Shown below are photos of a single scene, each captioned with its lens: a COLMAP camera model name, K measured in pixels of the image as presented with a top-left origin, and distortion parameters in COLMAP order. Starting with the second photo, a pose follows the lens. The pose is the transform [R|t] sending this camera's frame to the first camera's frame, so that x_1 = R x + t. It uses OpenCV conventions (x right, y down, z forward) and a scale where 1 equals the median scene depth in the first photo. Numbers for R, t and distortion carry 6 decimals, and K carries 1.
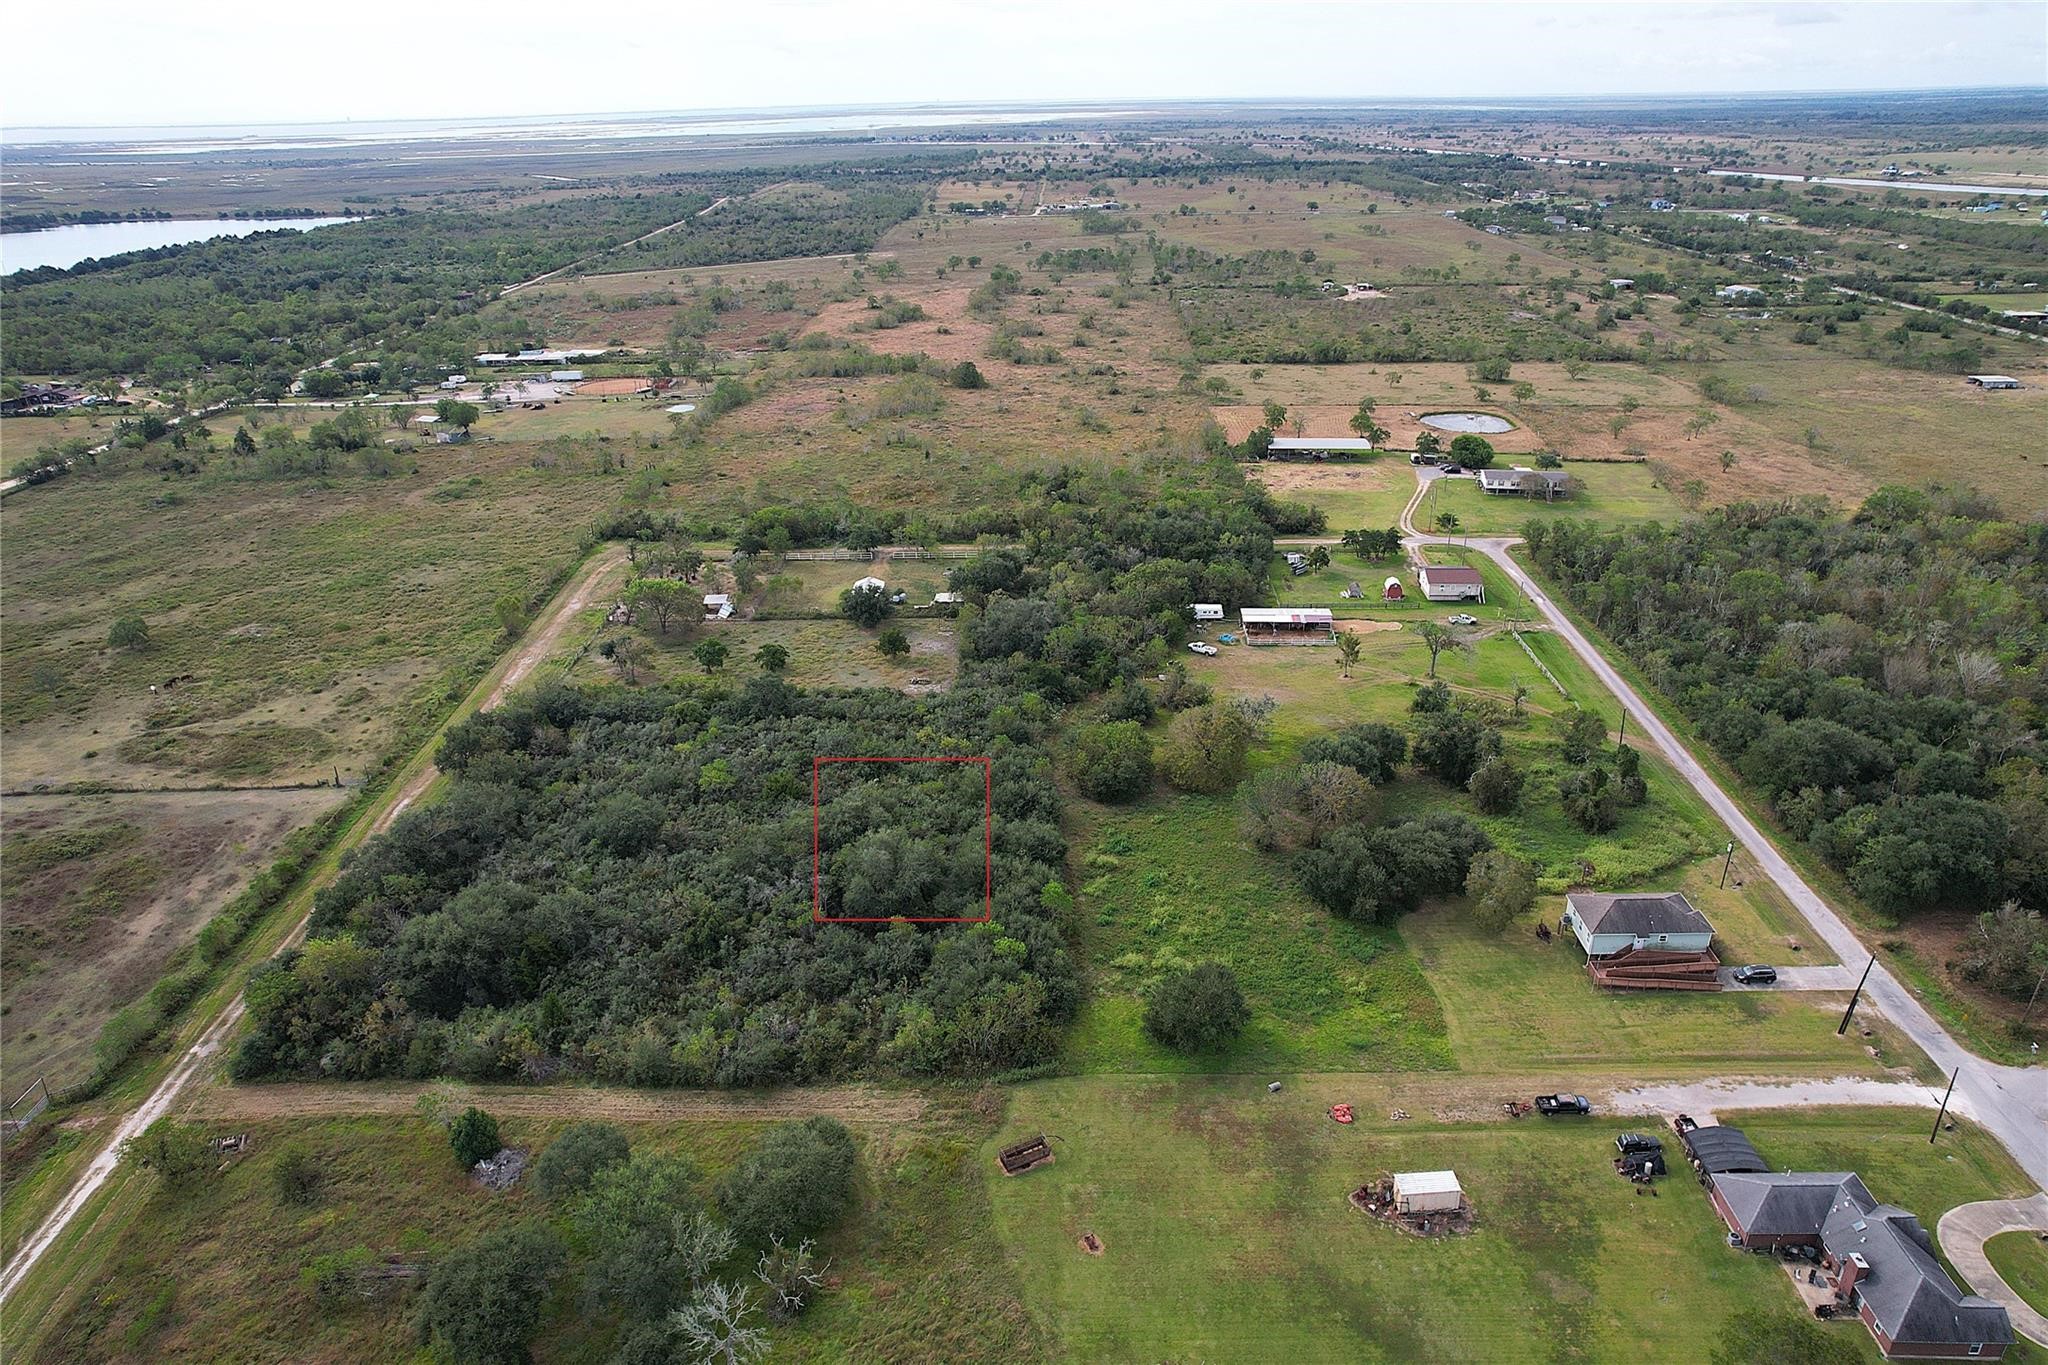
lens RADIAL K [[1312.1, 0, 1032.3], [0, 1312.1, 675.5], [0, 0, 1]] dist [-0.077061, 0.069814]
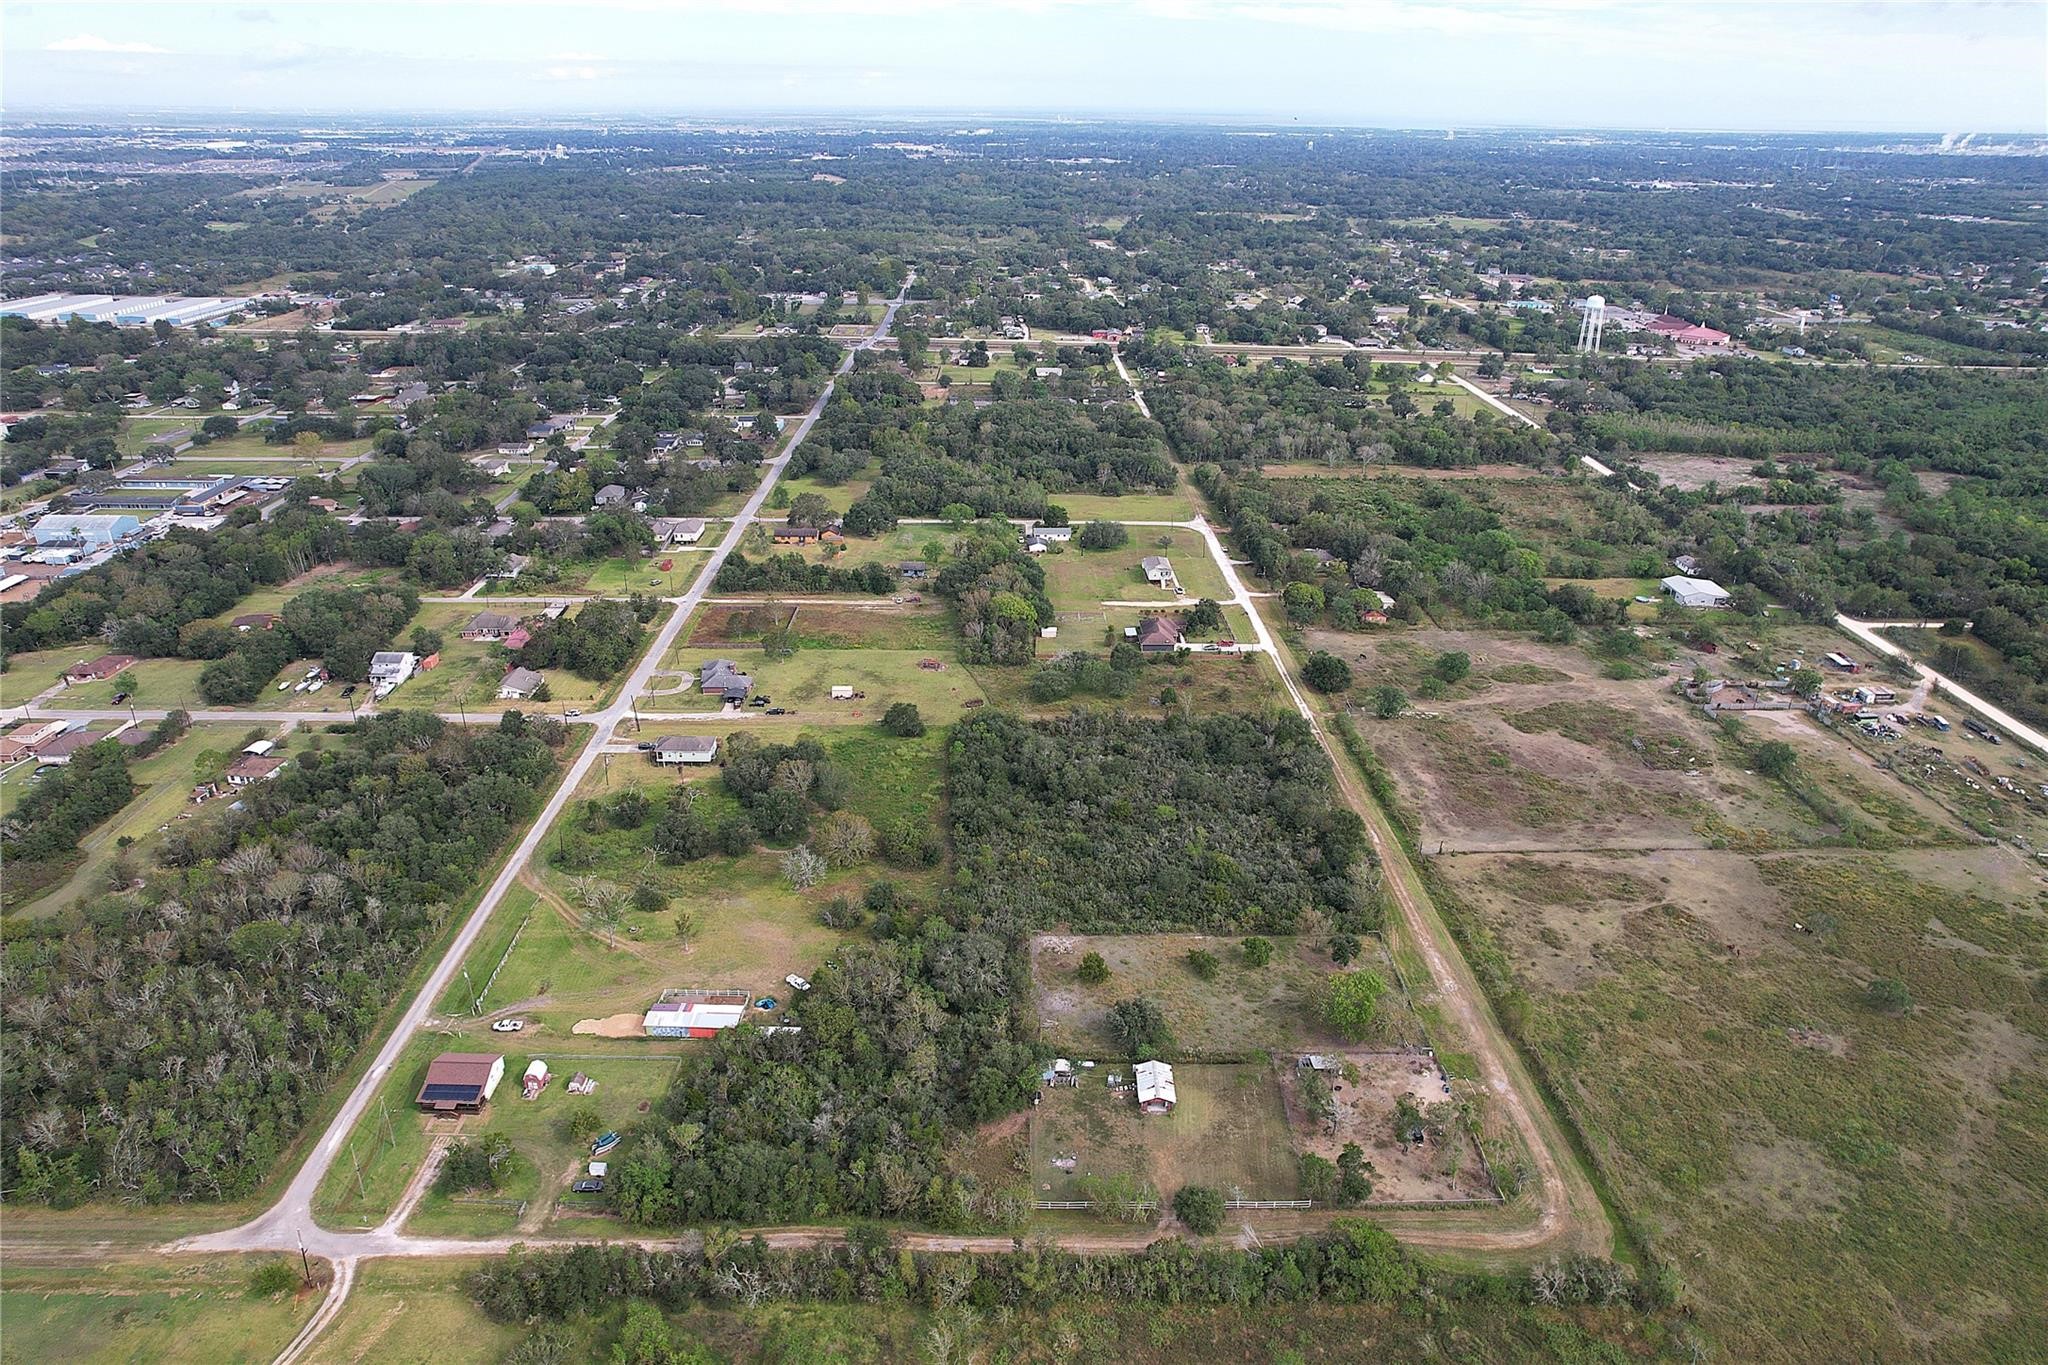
lens RADIAL K [[1312.1, 0, 1032.3], [0, 1312.1, 675.5], [0, 0, 1]] dist [-0.077061, 0.069814]
pose [[-0.999642, 0.018983, -0.018871, -0.048947], [-0.001482, 0.664690, 0.747118, -1.156773], [0.026725, 0.746878, -0.664424, 1.821704]]
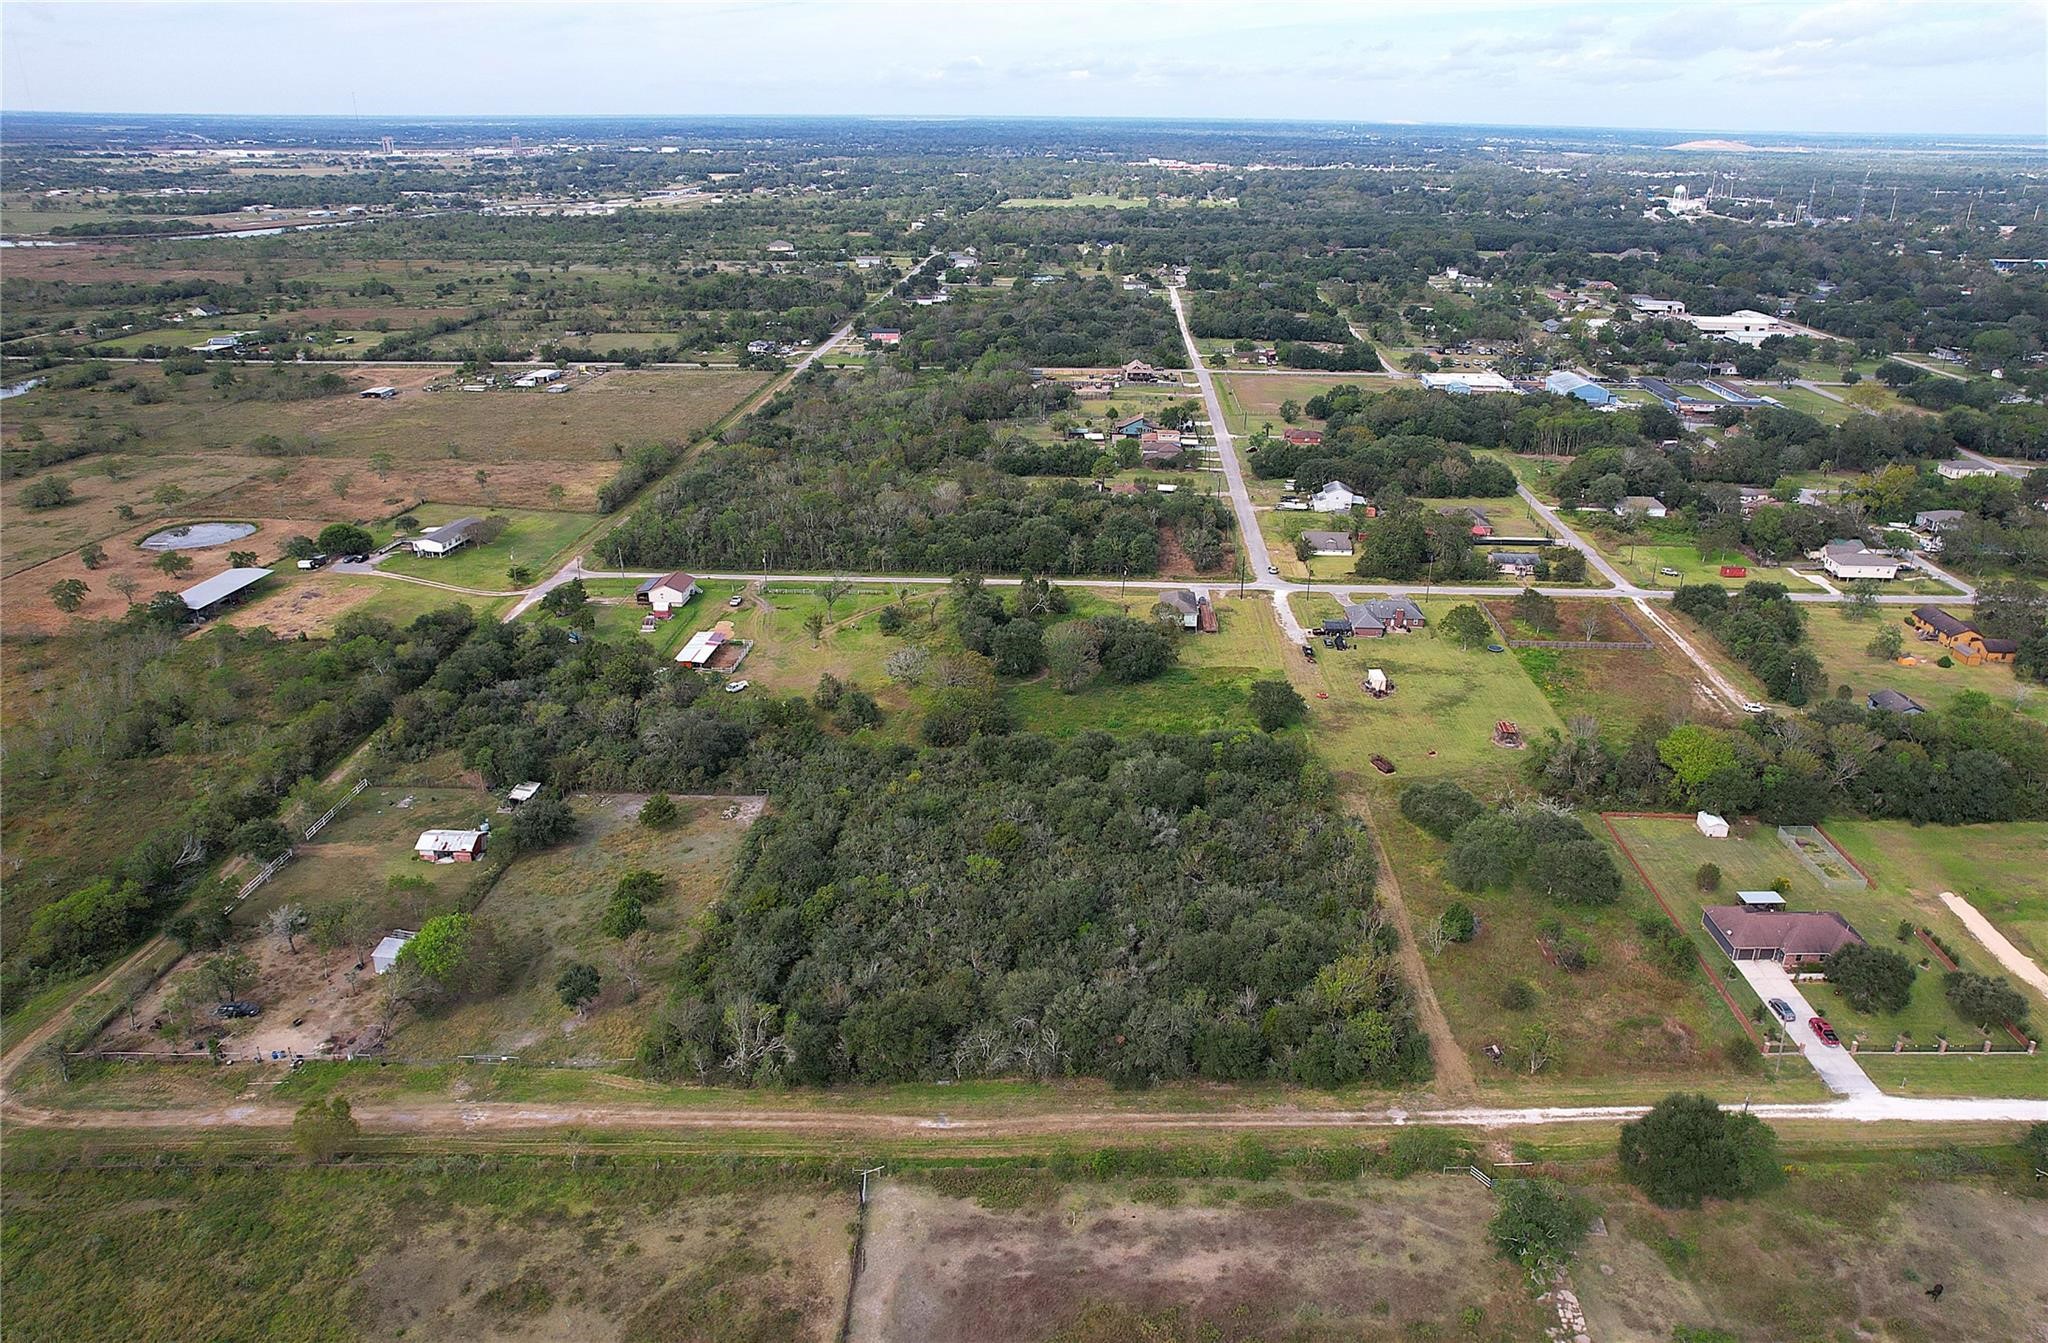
lens RADIAL K [[1376.5, 0, 1072.8], [0, 1376.5, 597.2], [0, 0, 1]] dist [-0.089802, 0.083083]
pose [[0.004747, -0.321380, 0.946938, -1.130522], [0.401496, 0.867884, 0.292538, -0.374508], [-0.915849, 0.378803, 0.133152, 0.670228]]
